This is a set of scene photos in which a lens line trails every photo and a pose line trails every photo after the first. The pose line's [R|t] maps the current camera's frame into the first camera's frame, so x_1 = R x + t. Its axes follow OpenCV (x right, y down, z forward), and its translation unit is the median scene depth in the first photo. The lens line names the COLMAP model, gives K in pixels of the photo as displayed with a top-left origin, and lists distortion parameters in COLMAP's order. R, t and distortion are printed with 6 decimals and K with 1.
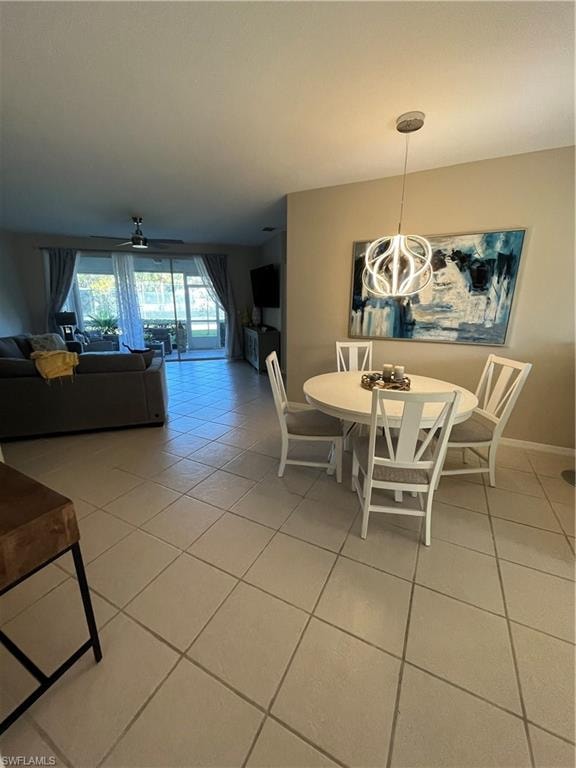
lens RADIAL K [[312.0, 0, 283.6], [0, 312.0, 381.1], [0, 0, 1]] dist [-0.000120, 0.000262]
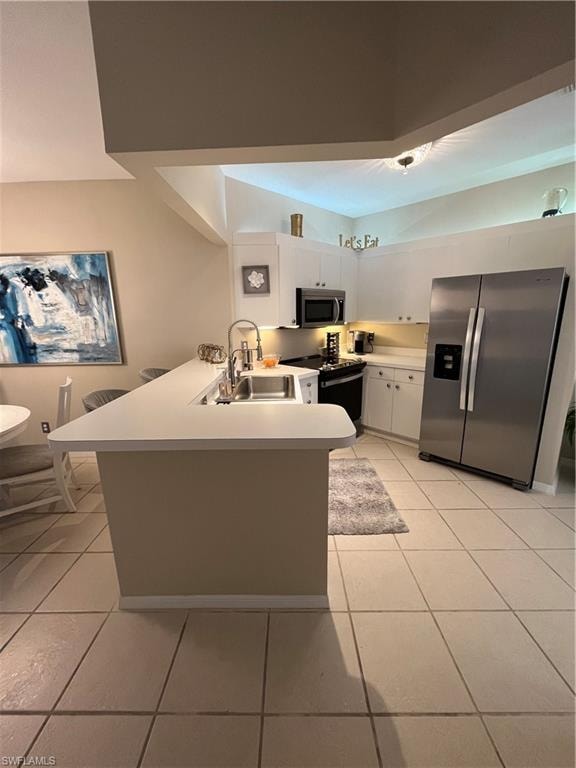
lens RADIAL K [[312.0, 0, 285.8], [0, 312.0, 382.8], [0, 0, 1]] dist [-0.000120, 0.000262]
pose [[0.892558, -0.119834, 0.434719, 0.694017], [0.136156, 0.990666, -0.006467, 0.028691], [-0.429887, 0.064962, 0.900543, -0.147429]]
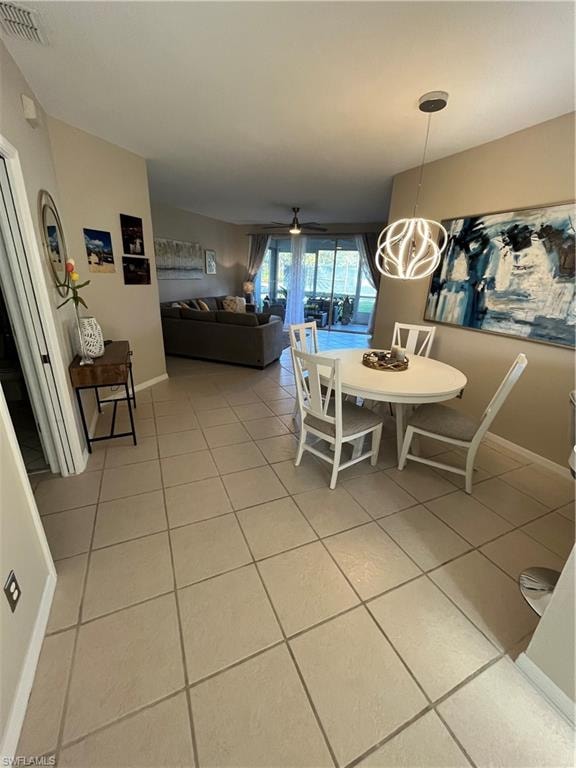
lens RADIAL K [[312.0, 0, 281.2], [0, 312.0, 382.0], [0, 0, 1]] dist [-0.000120, 0.000262]
pose [[0.784528, 0.230406, -0.575698, 0.540585], [-0.187207, 0.973092, 0.134336, -0.001833], [0.591159, 0.002384, 0.806551, -0.058202]]
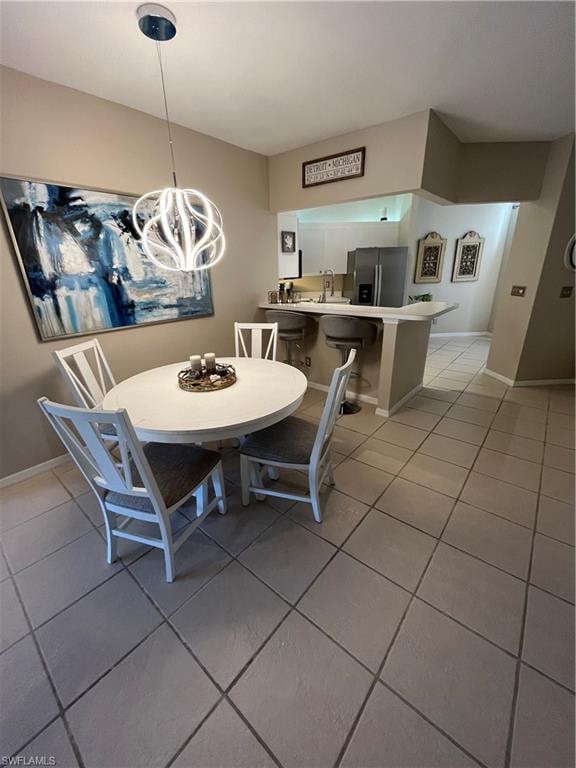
lens RADIAL K [[312.0, 0, 288.0], [0, 312.0, 384.7], [0, 0, 1]] dist [-0.000120, 0.000262]
pose [[0.204835, -0.348436, 0.914677, -0.327238], [0.276170, 0.917097, 0.287512, -0.121955], [-0.939027, 0.193714, 0.284081, 0.450224]]
